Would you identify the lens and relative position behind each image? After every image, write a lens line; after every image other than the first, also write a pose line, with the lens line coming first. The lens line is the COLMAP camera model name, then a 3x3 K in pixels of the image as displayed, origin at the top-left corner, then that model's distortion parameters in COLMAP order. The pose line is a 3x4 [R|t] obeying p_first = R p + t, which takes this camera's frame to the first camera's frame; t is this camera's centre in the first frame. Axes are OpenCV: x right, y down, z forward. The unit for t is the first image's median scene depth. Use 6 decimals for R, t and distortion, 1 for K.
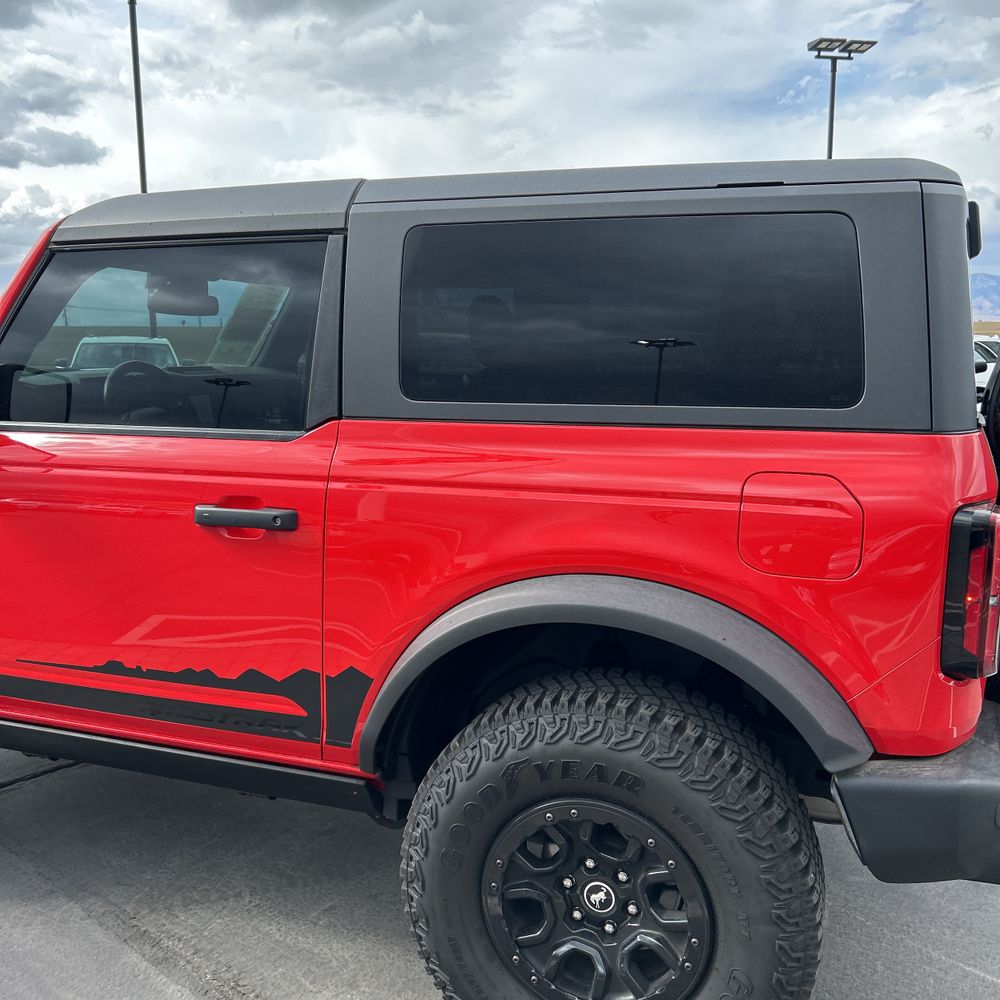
lens RADIAL K [[1017.8, 0, 497.8], [0, 1017.8, 497.2], [0, 0, 1]] dist [0.019984, 0.000000]
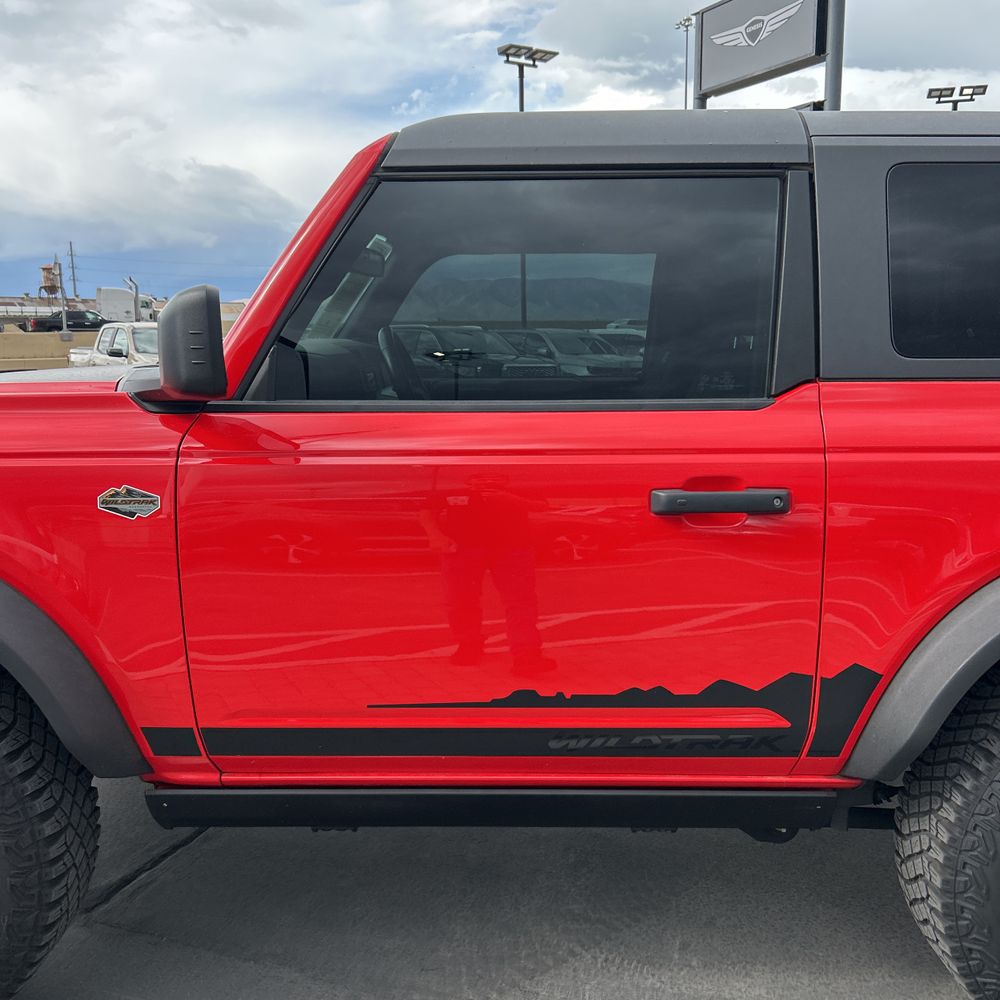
lens RADIAL K [[1017.8, 0, 498.1], [0, 1017.8, 497.6], [0, 0, 1]] dist [0.019984, 0.000000]
pose [[0.938702, -0.053038, 0.340625, -0.669267], [0.051943, 0.998574, 0.012341, -0.003011], [-0.340794, 0.006109, 0.940118, 0.253669]]
